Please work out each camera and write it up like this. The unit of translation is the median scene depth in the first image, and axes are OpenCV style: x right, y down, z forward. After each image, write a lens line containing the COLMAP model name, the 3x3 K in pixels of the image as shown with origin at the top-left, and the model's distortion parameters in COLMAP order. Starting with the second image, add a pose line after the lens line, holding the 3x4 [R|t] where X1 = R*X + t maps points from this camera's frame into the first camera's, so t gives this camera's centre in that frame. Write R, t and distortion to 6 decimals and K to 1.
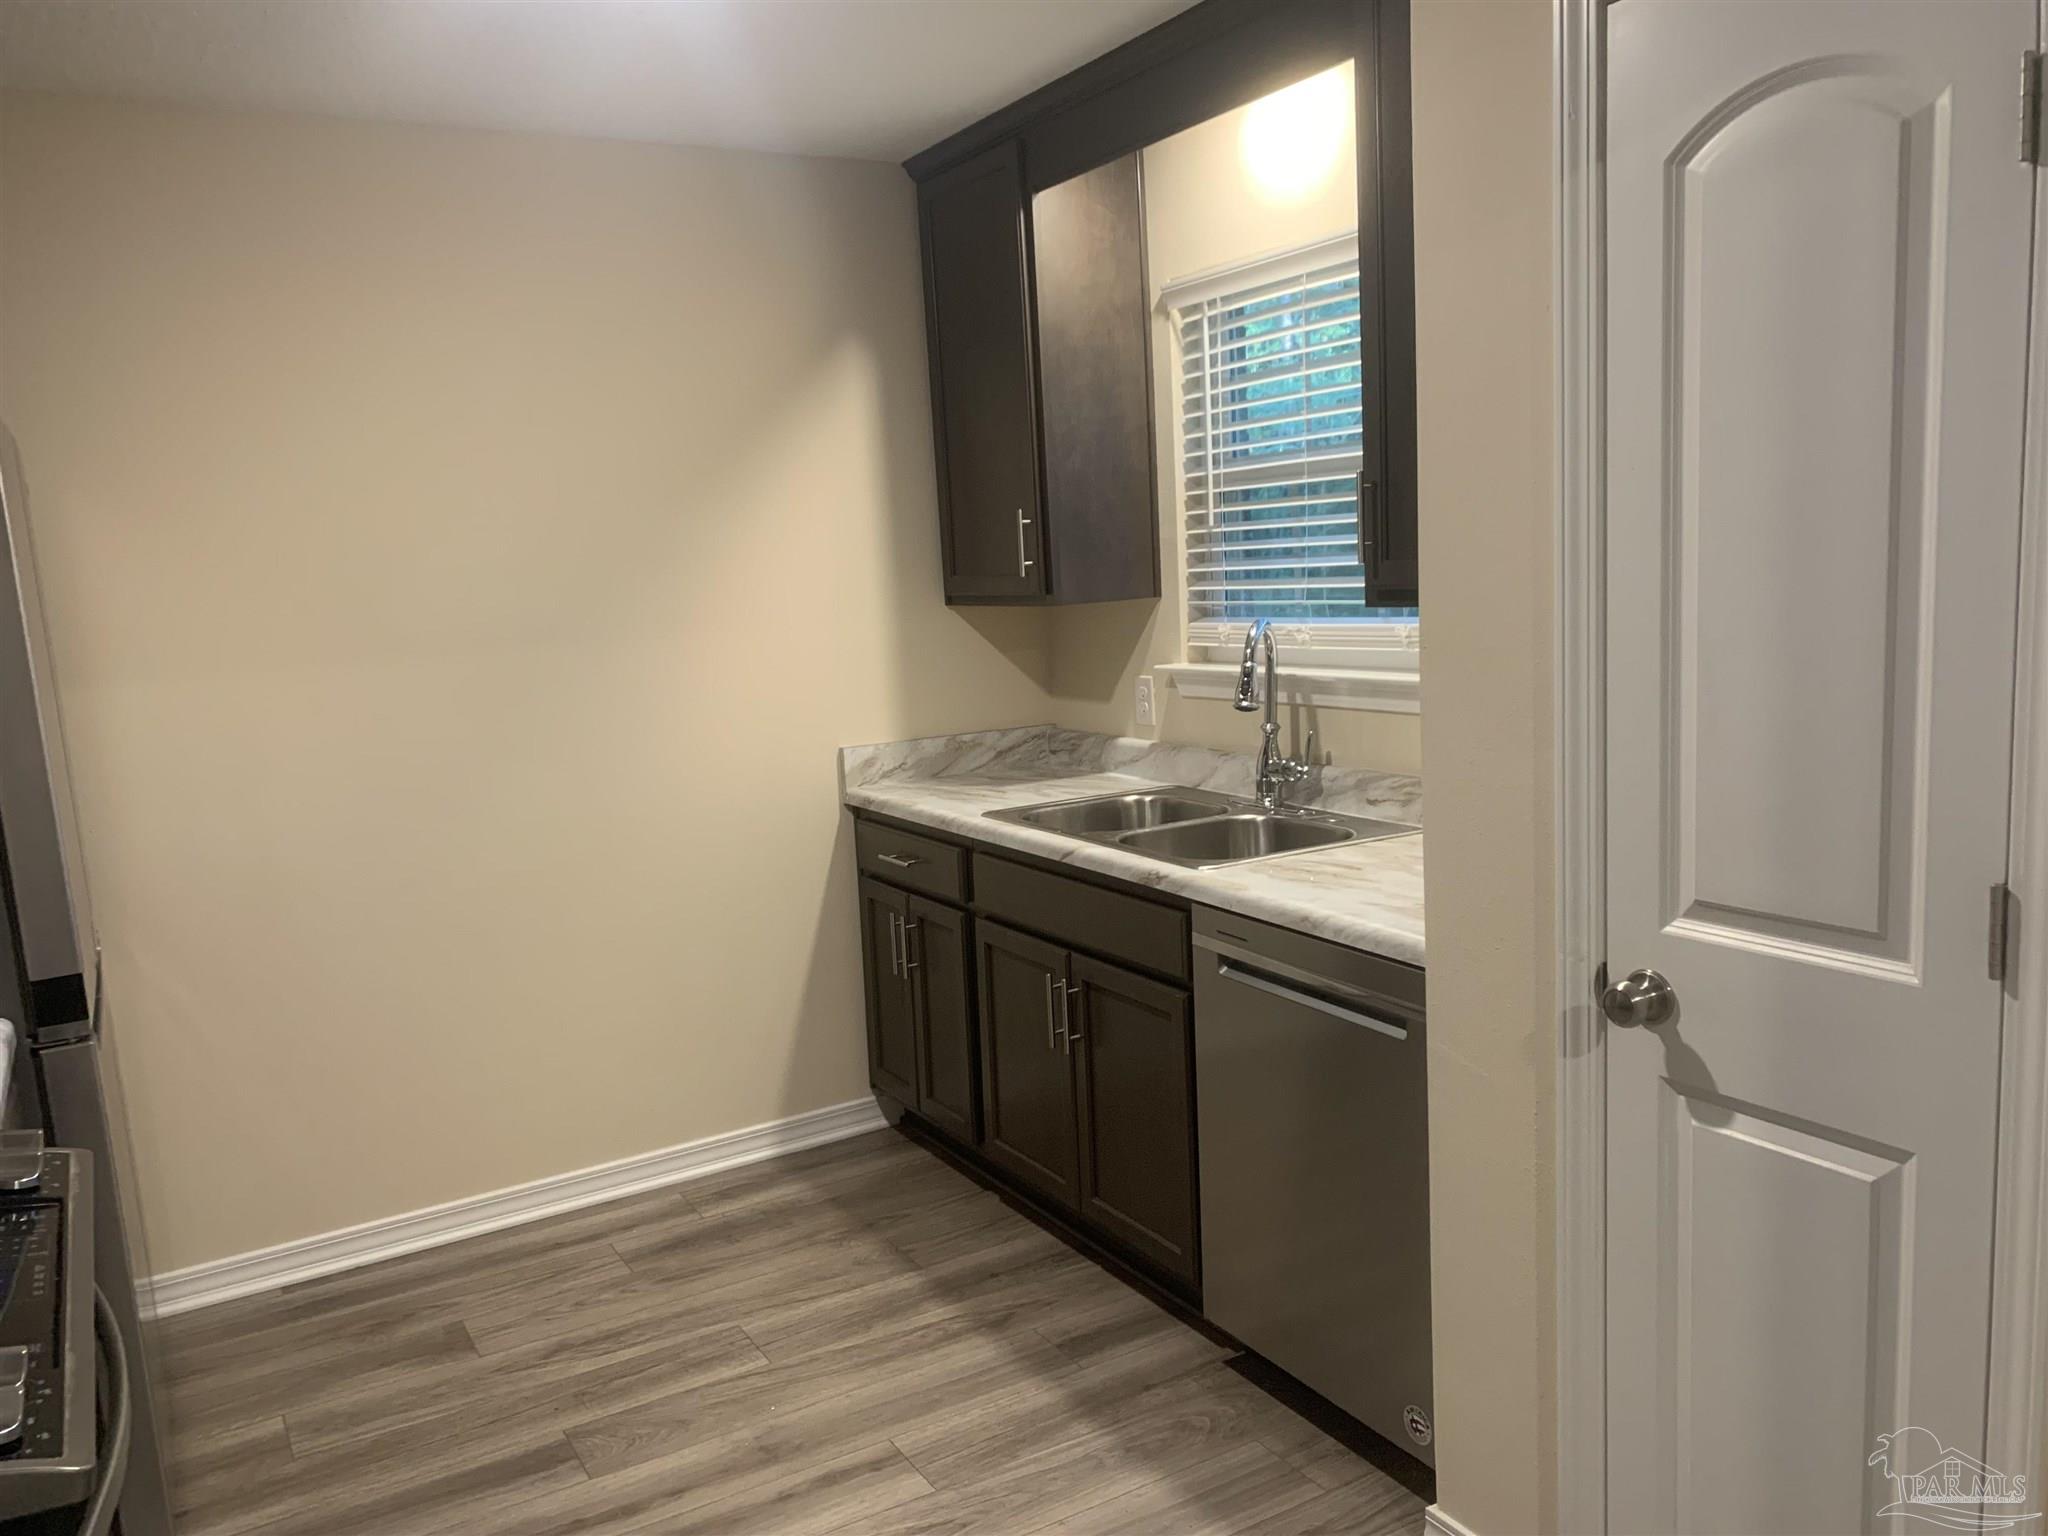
lens RADIAL K [[1560.3, 0, 1017.4], [0, 1560.3, 784.8], [0, 0, 1]] dist [0.021630, -0.008991]
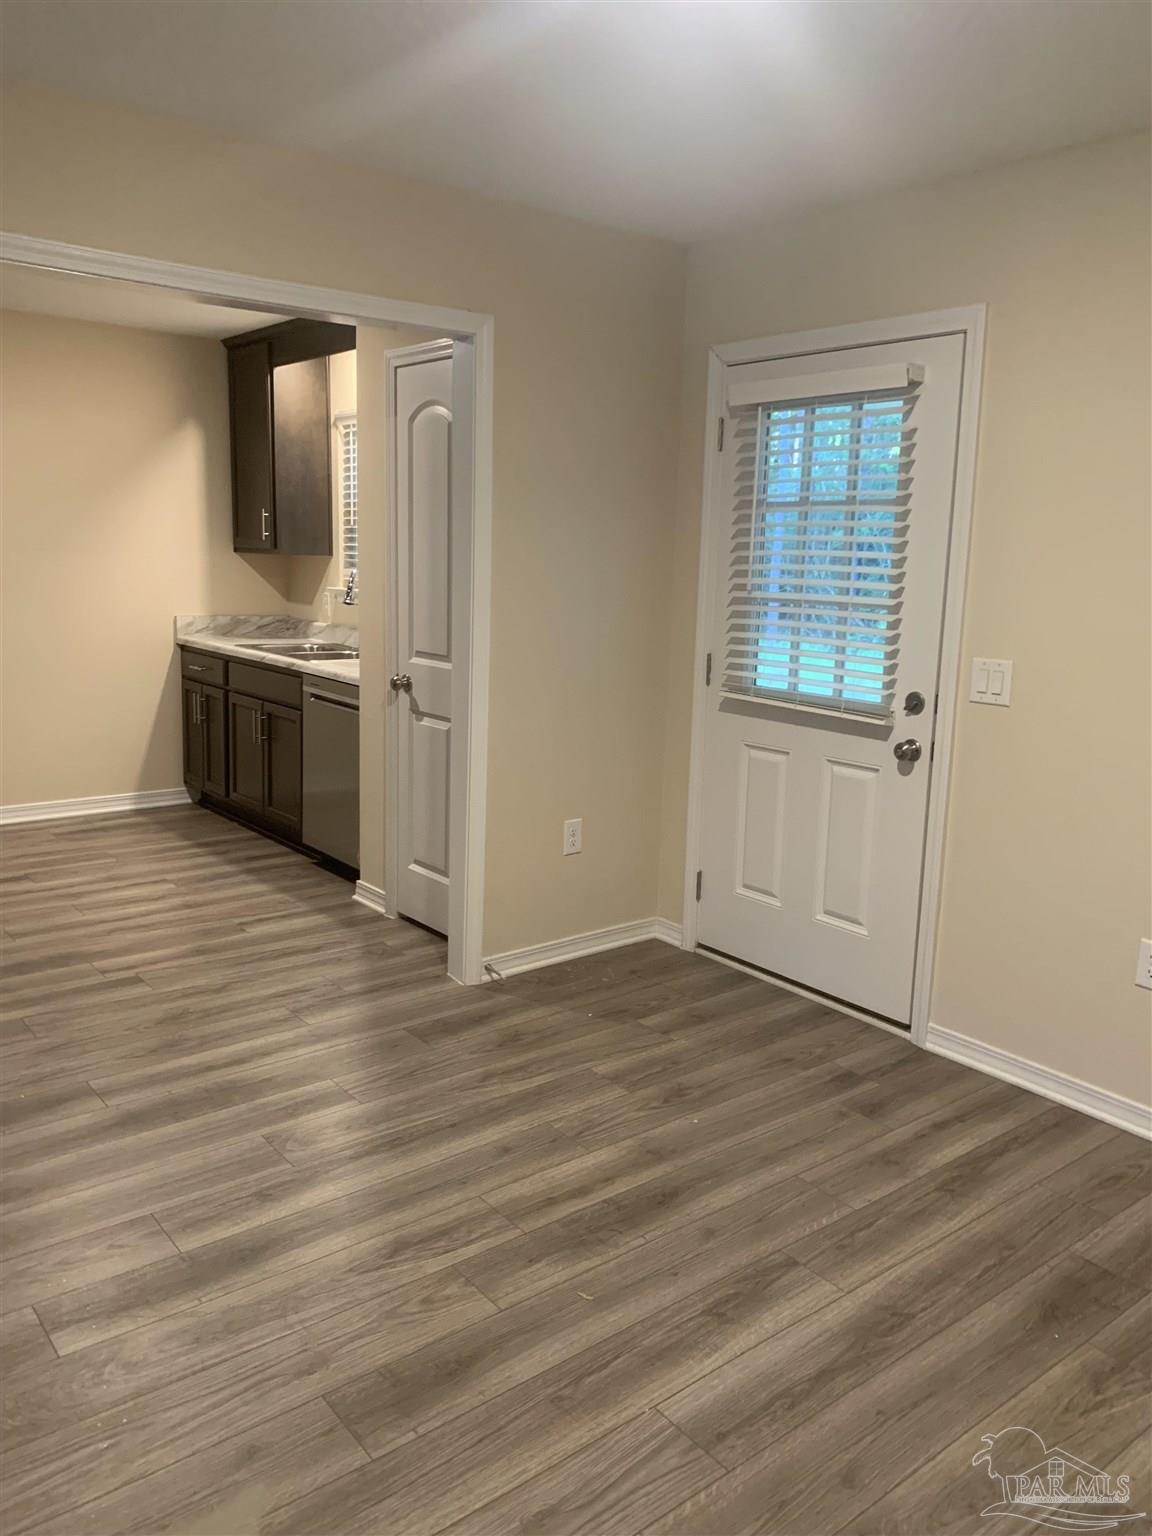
lens RADIAL K [[1170.2, 0, 585.1], [0, 1170.2, 753.3], [0, 0, 1]] dist [0.021630, -0.008991]
pose [[0.983993, 0.055964, 0.169192, 0.185530], [-0.059865, 0.998044, 0.018035, 0.107472], [-0.167851, -0.027875, 0.985418, -0.700687]]
